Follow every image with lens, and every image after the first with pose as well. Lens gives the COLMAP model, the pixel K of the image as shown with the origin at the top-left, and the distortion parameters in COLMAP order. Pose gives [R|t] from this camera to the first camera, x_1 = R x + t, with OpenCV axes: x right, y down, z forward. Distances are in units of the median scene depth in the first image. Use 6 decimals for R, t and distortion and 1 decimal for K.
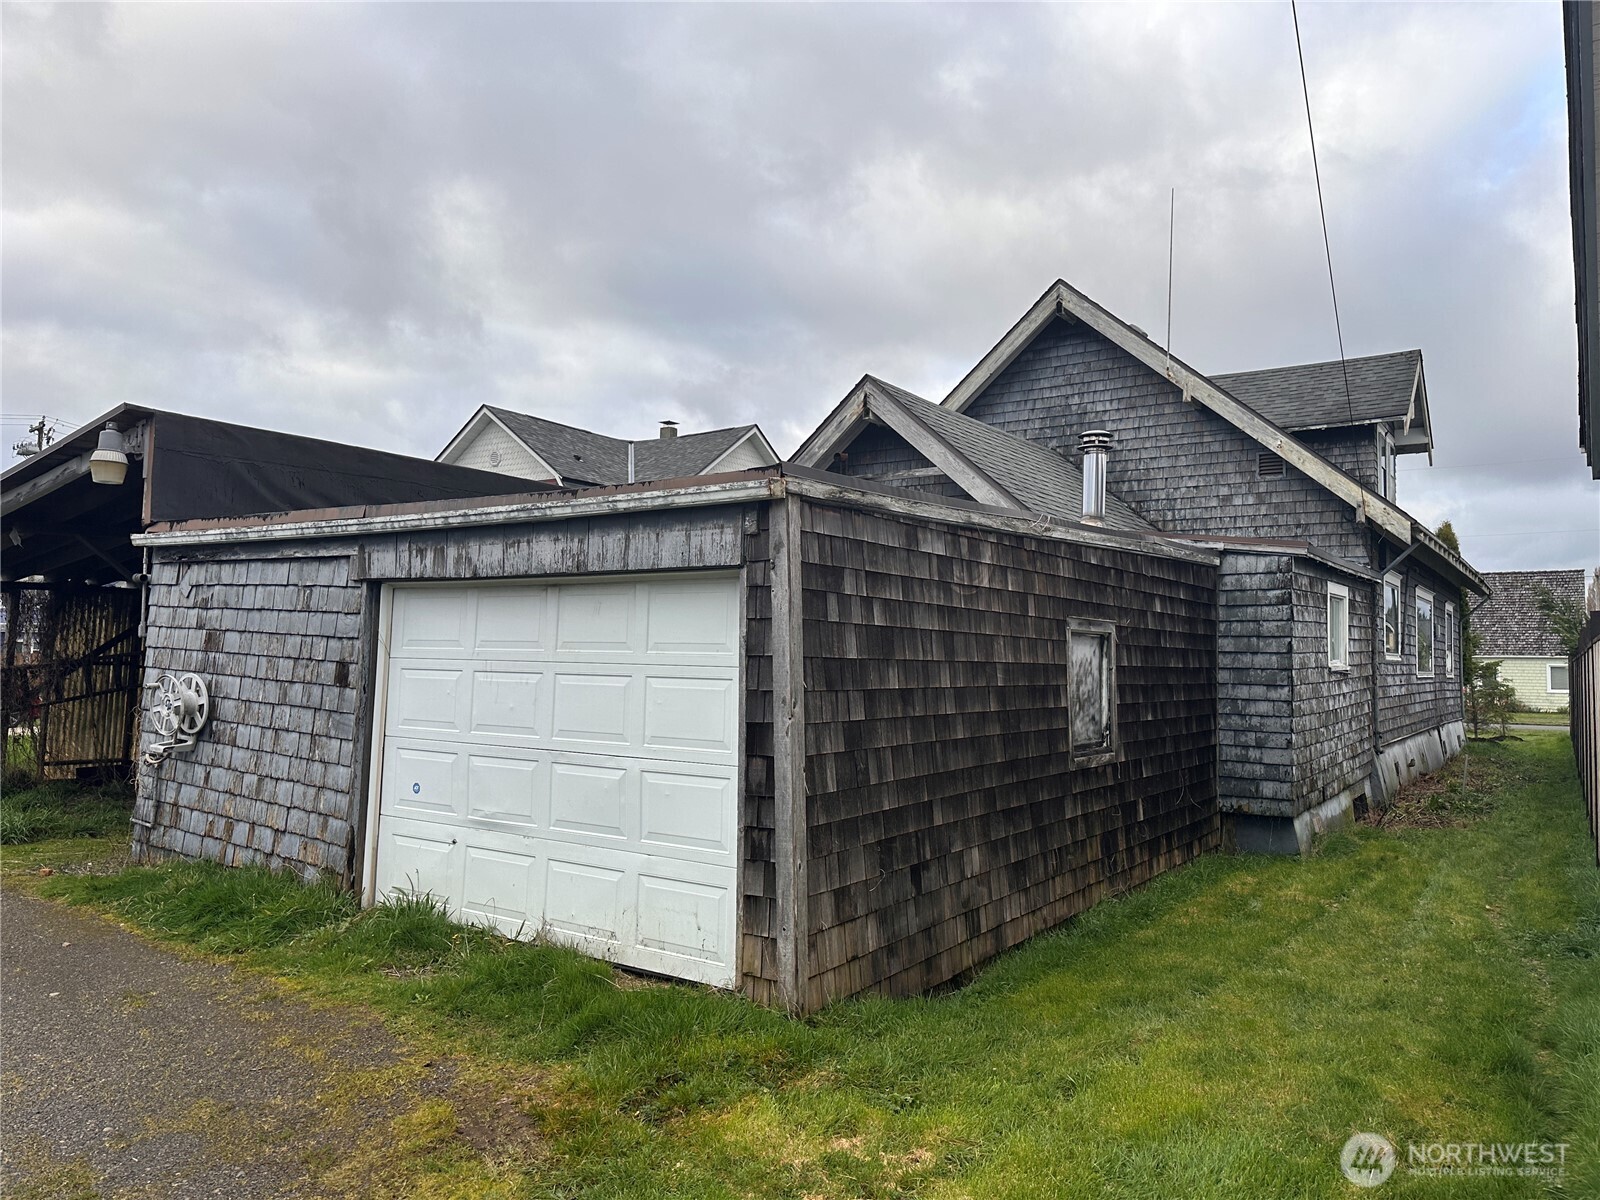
lens RADIAL K [[1127.7, 0, 795.5], [0, 1127.7, 601.5], [0, 0, 1]] dist [0.018374, -0.024030]
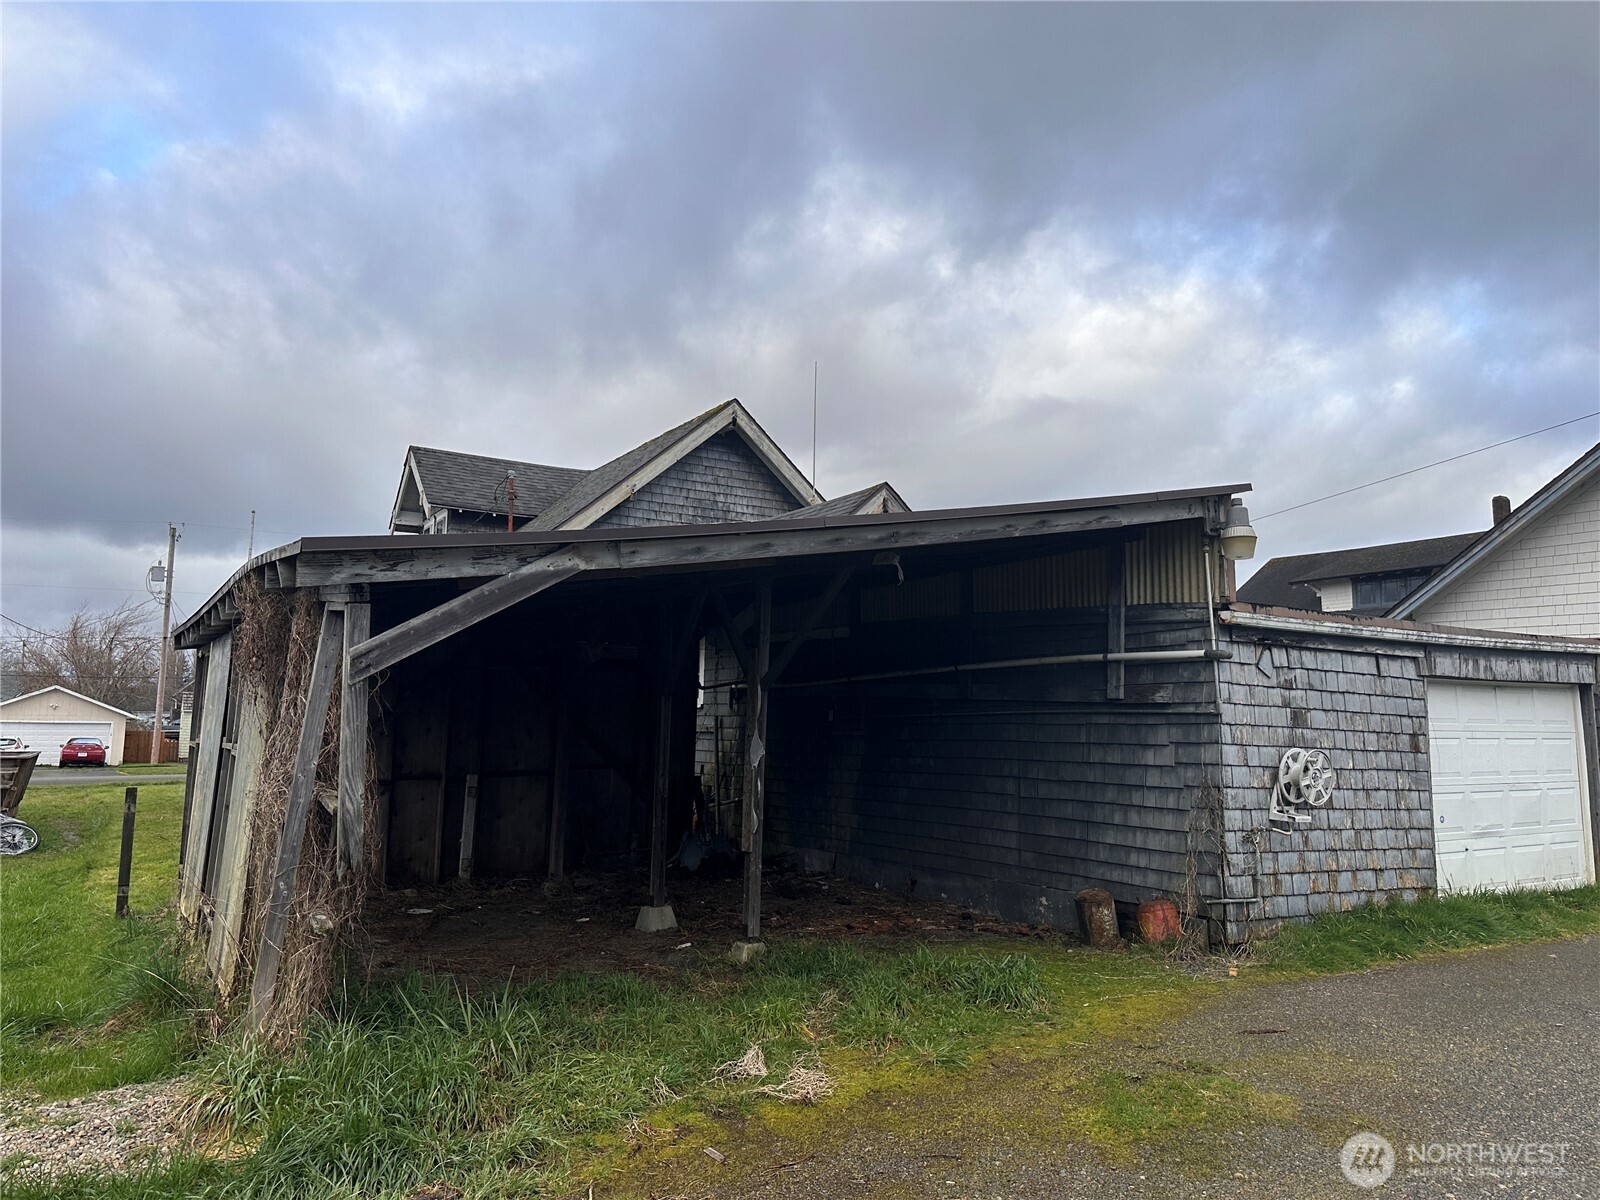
lens RADIAL K [[1127.7, 0, 796.1], [0, 1127.7, 597.1], [0, 0, 1]] dist [0.018374, -0.024030]
pose [[0.415303, 0.087564, 0.905459, -1.865521], [-0.044362, 0.996122, -0.075985, 0.024026], [-0.908601, -0.008611, 0.417577, 1.050773]]
